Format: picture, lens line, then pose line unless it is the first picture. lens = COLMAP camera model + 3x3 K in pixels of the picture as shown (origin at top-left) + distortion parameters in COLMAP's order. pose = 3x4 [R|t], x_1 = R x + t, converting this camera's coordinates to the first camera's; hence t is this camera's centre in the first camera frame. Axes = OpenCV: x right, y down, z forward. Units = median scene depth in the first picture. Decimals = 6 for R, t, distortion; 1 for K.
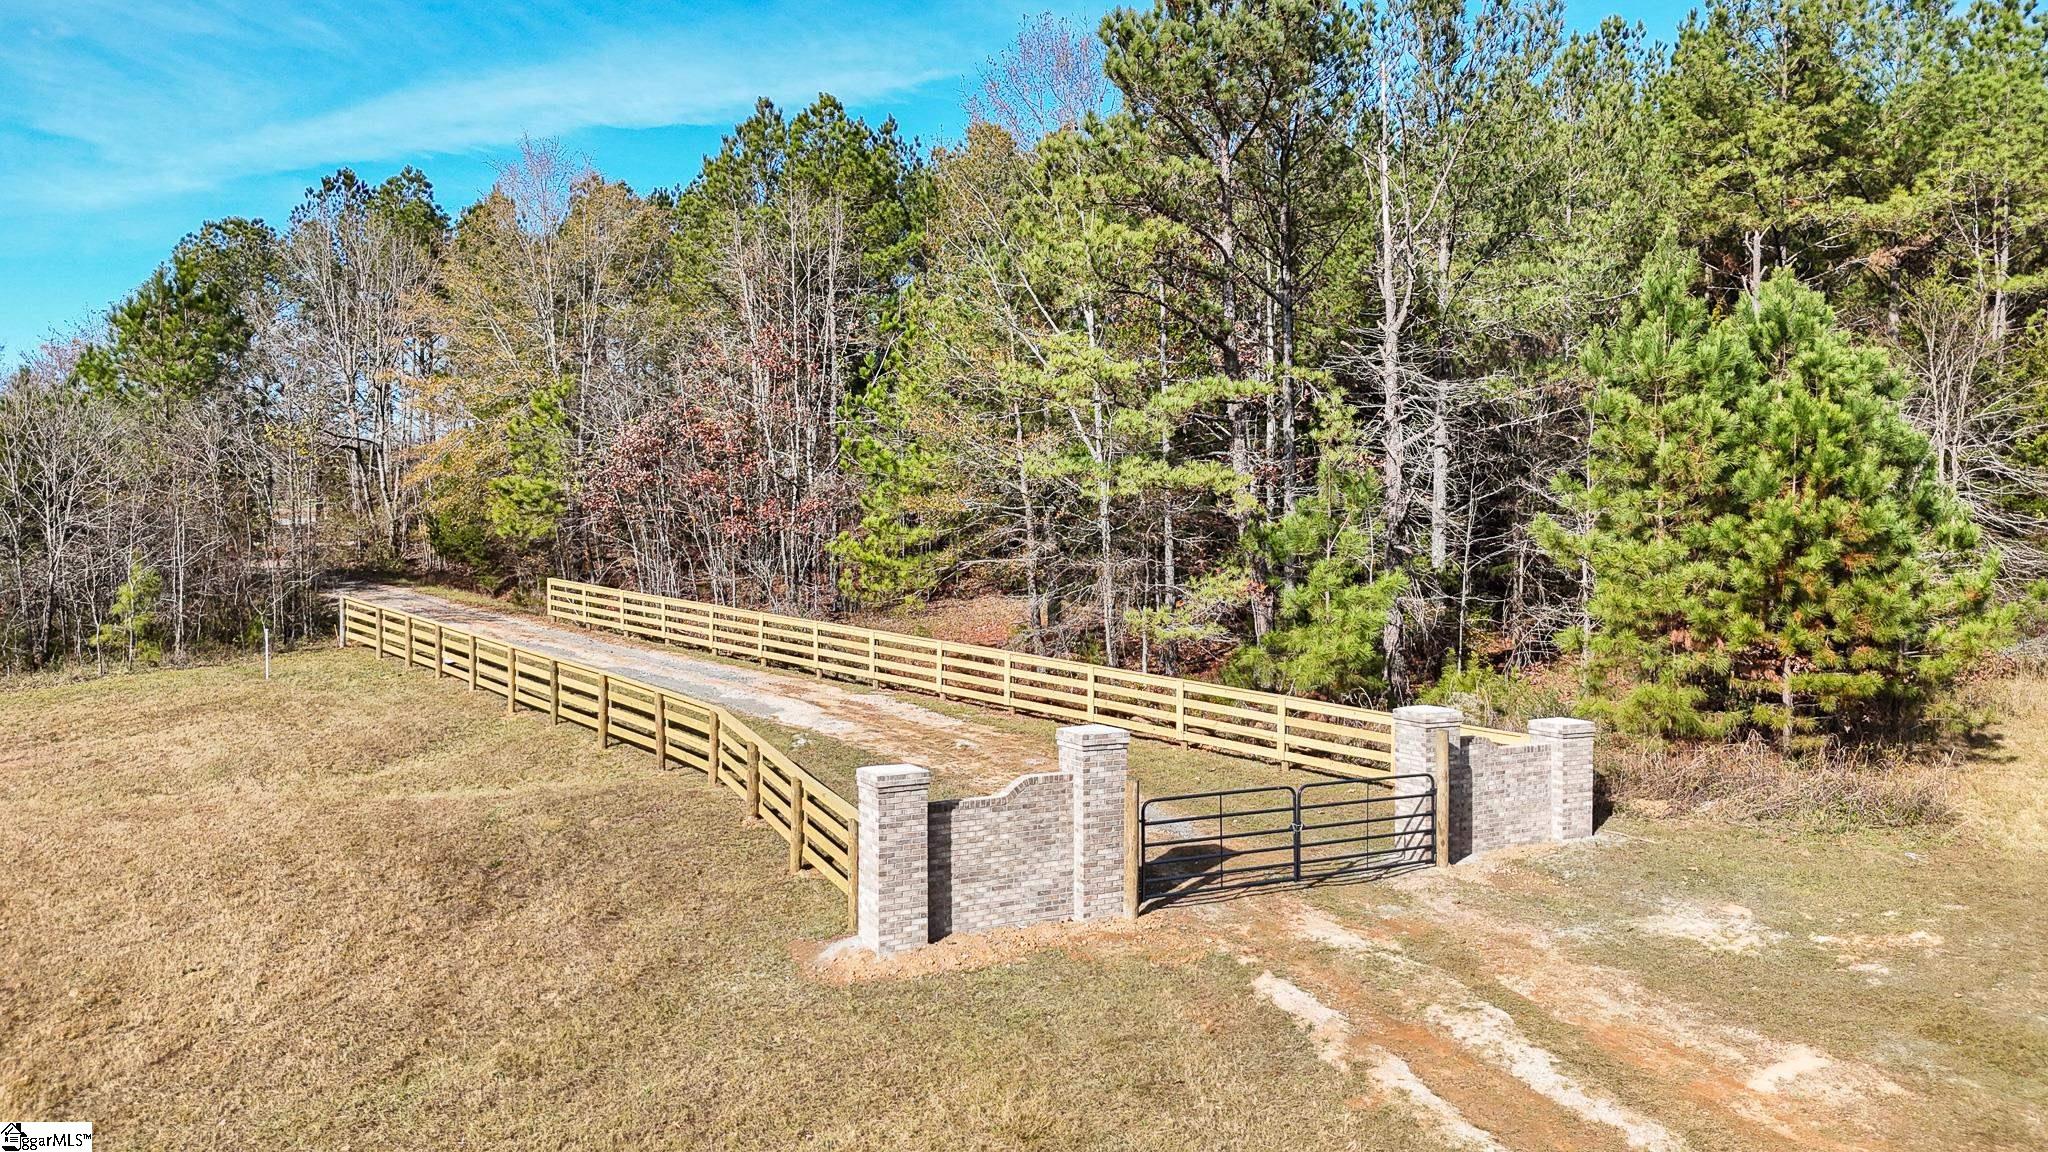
lens RADIAL K [[1514.4, 0, 1024.0], [0, 1514.4, 576.0], [0, 0, 1]] dist [0.084130, -0.111463]
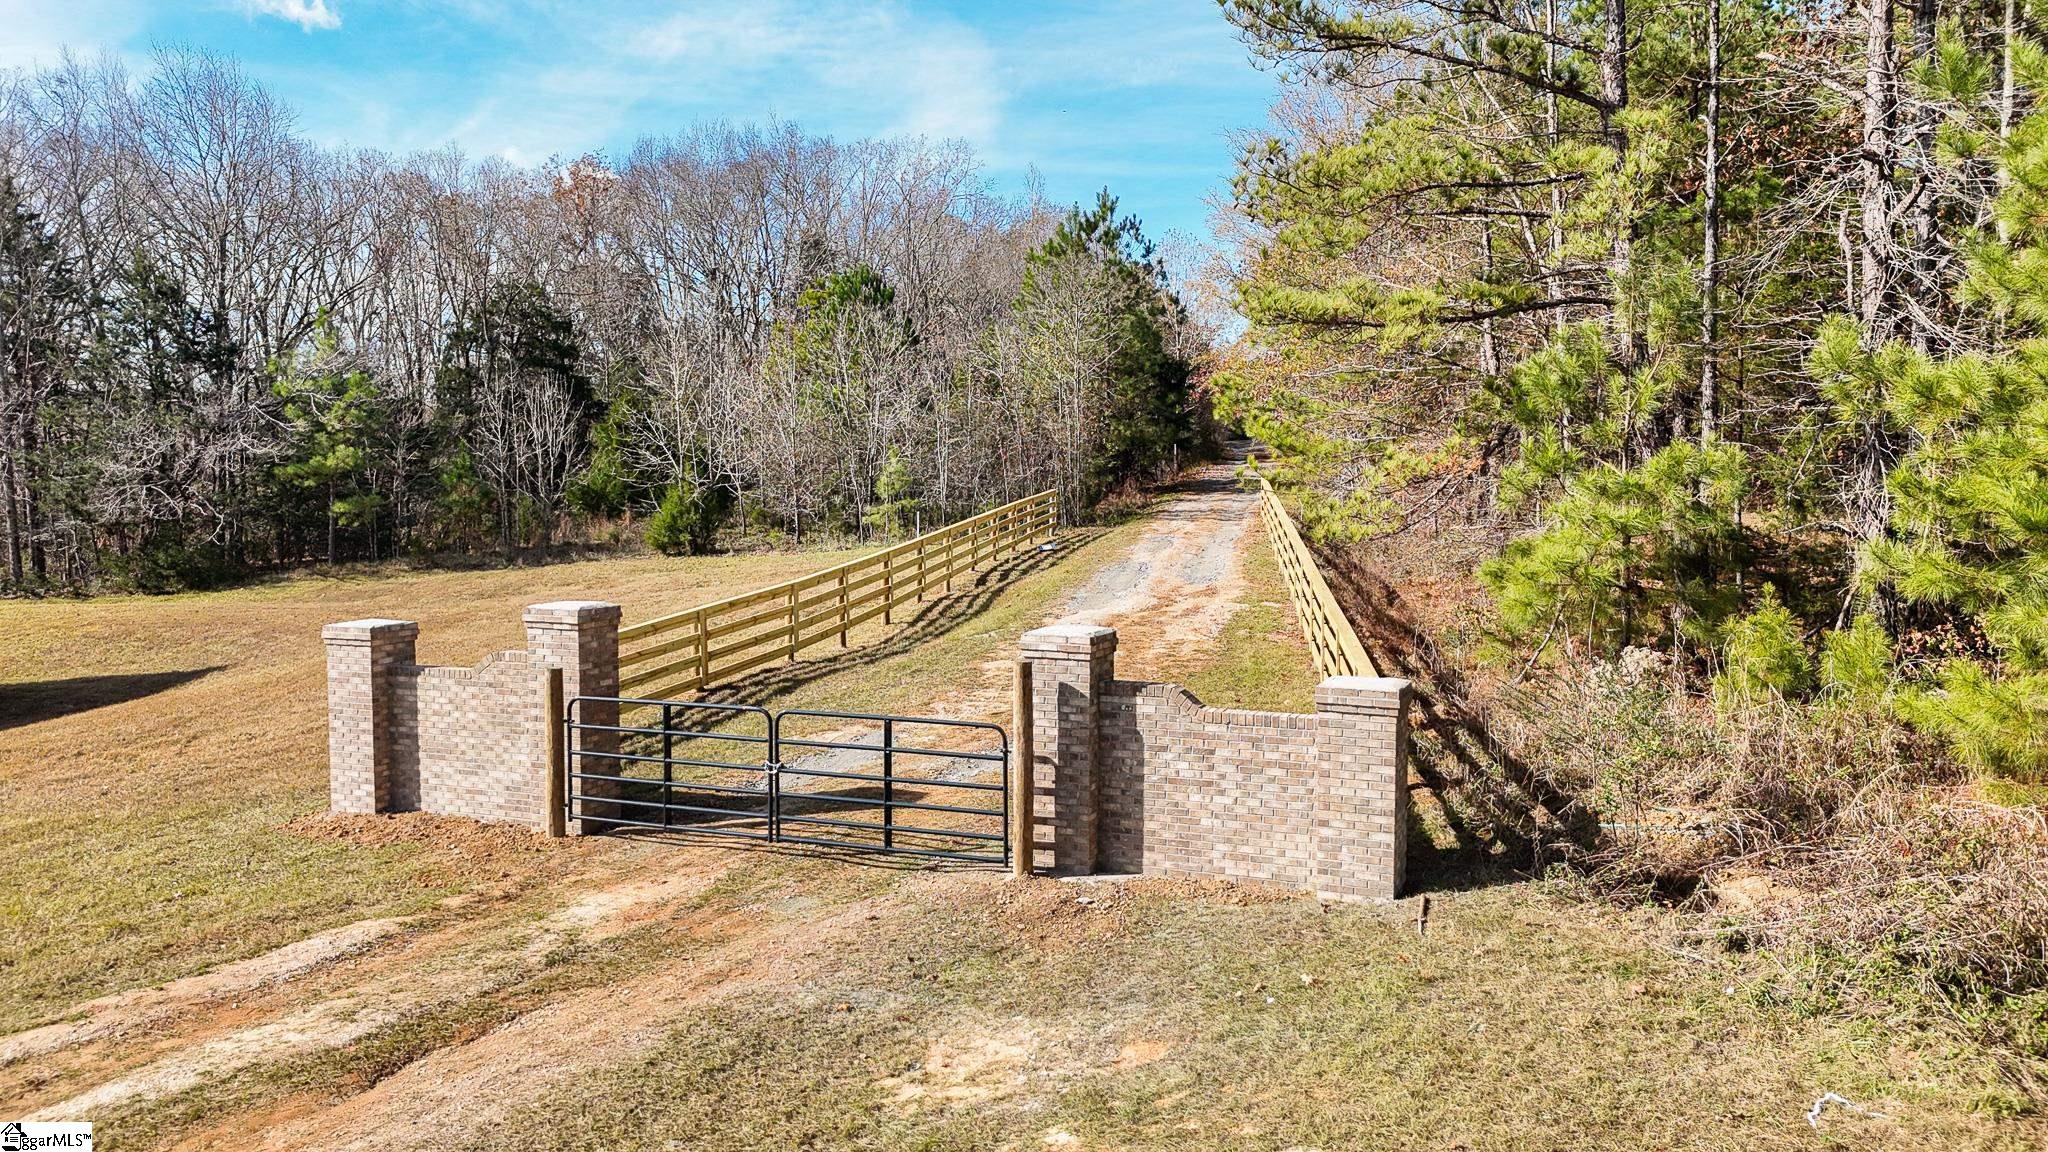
lens RADIAL K [[1514.4, 0, 1024.0], [0, 1514.4, 576.0], [0, 0, 1]] dist [0.084130, -0.111463]
pose [[0.636641, 0.072652, -0.767731, 0.853277], [-0.010270, 0.996263, 0.085762, 0.014177], [0.771092, -0.046714, 0.635007, 0.692690]]
